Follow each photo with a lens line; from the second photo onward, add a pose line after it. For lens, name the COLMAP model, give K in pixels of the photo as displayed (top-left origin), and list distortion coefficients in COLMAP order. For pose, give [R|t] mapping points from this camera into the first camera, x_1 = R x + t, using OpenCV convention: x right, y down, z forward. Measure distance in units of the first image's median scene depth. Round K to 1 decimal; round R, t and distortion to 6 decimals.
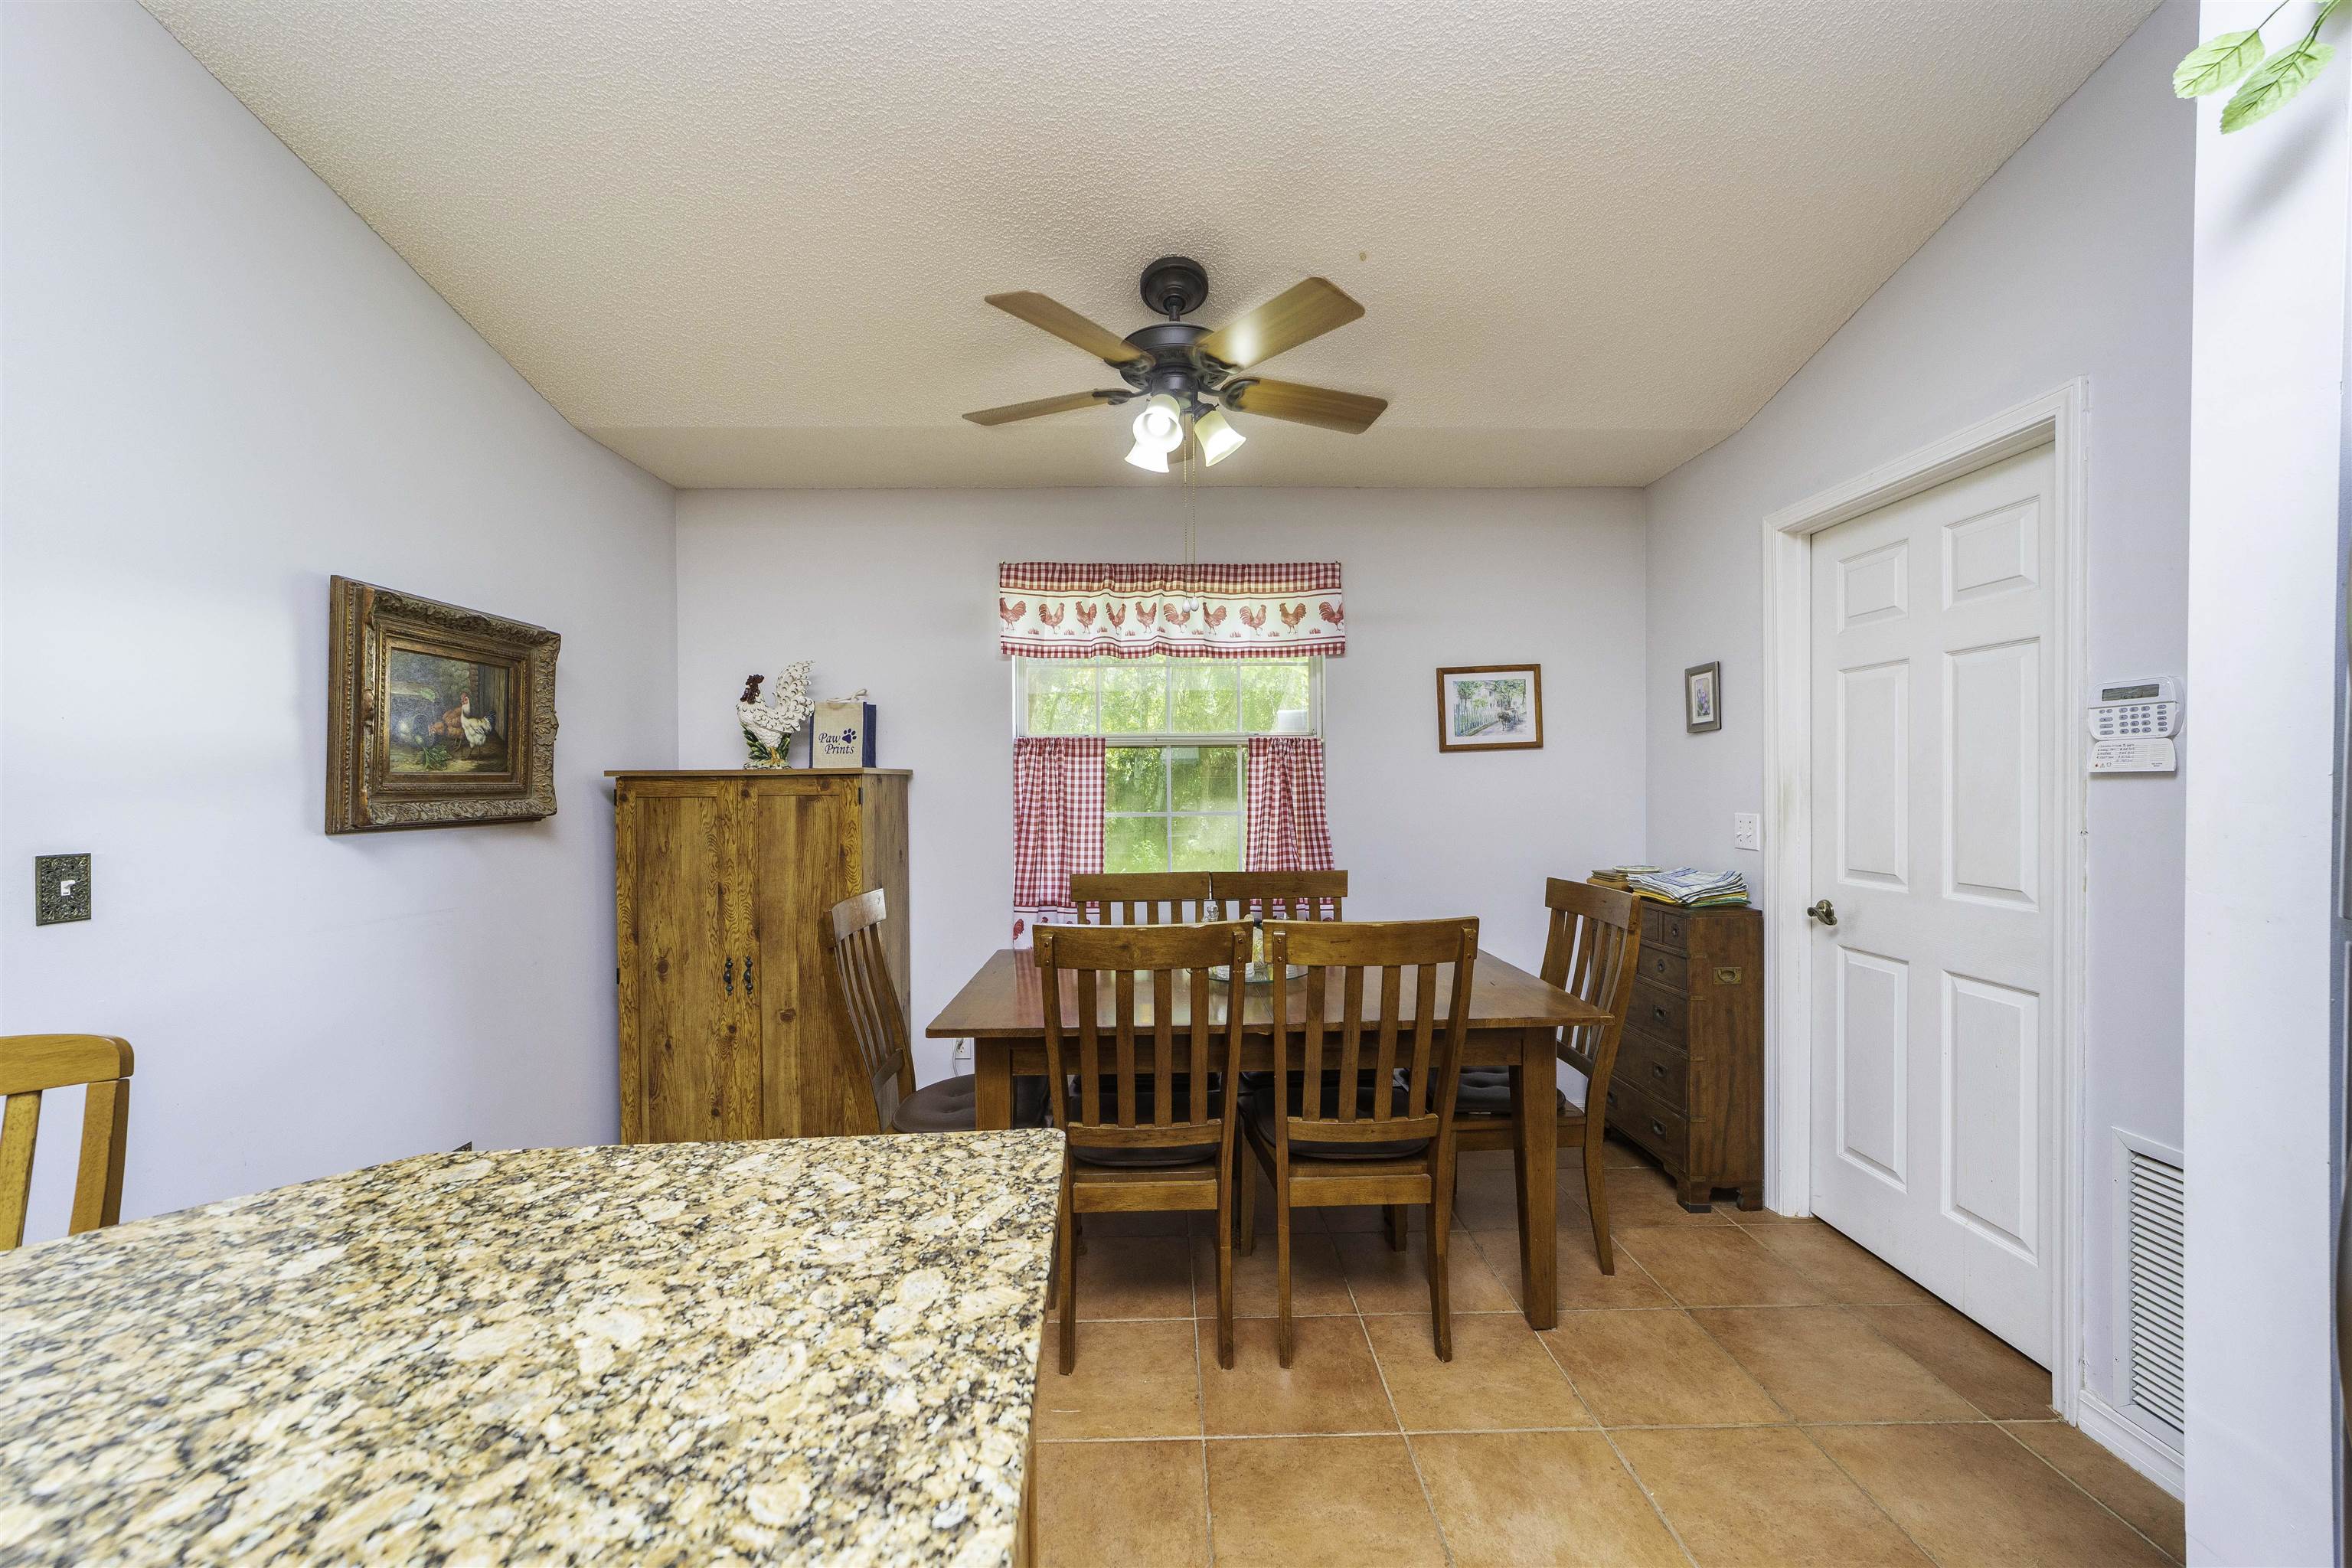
lens RADIAL K [[905.9, 0, 1174.9], [0, 905.9, 784.8], [0, 0, 1]] dist [-0.012677, 0.004860]
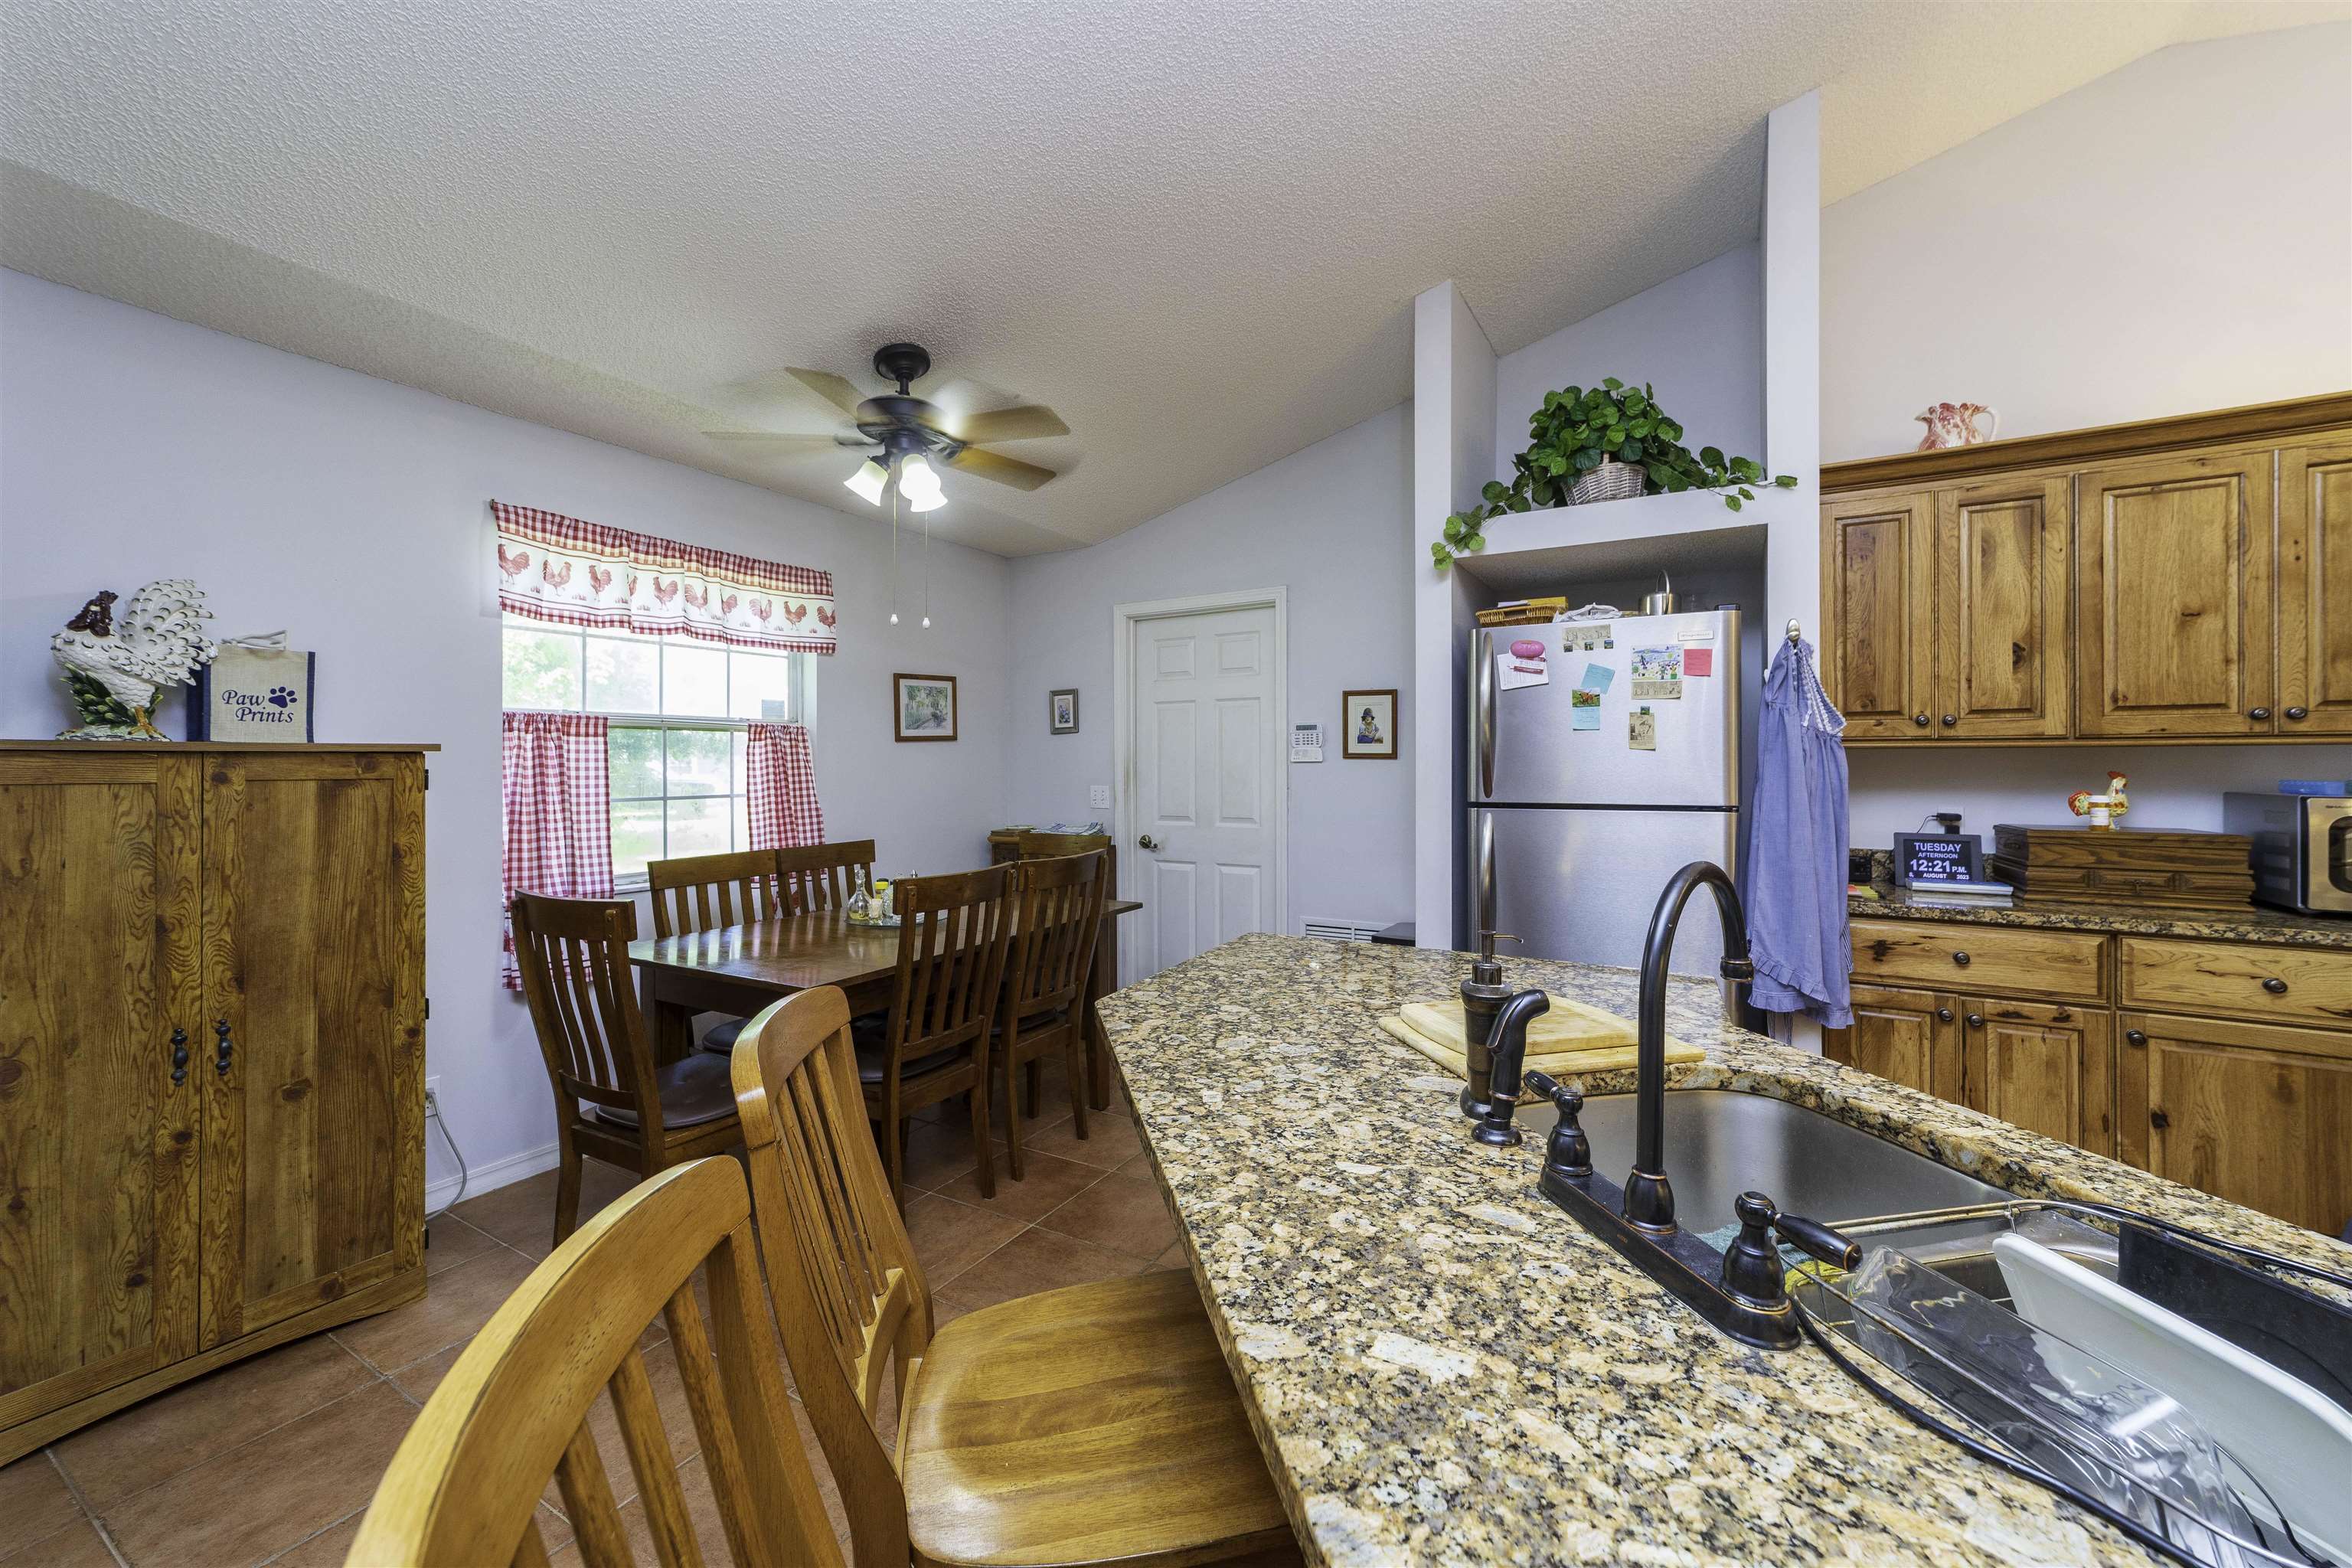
lens RADIAL K [[905.9, 0, 1190.2], [0, 905.9, 760.9], [0, 0, 1]] dist [-0.012677, 0.004860]
pose [[0.509777, 0.007833, 0.860271, -0.798420], [0.003007, 0.999936, -0.010887, 0.007279], [-0.860301, 0.008137, 0.509721, 0.035381]]
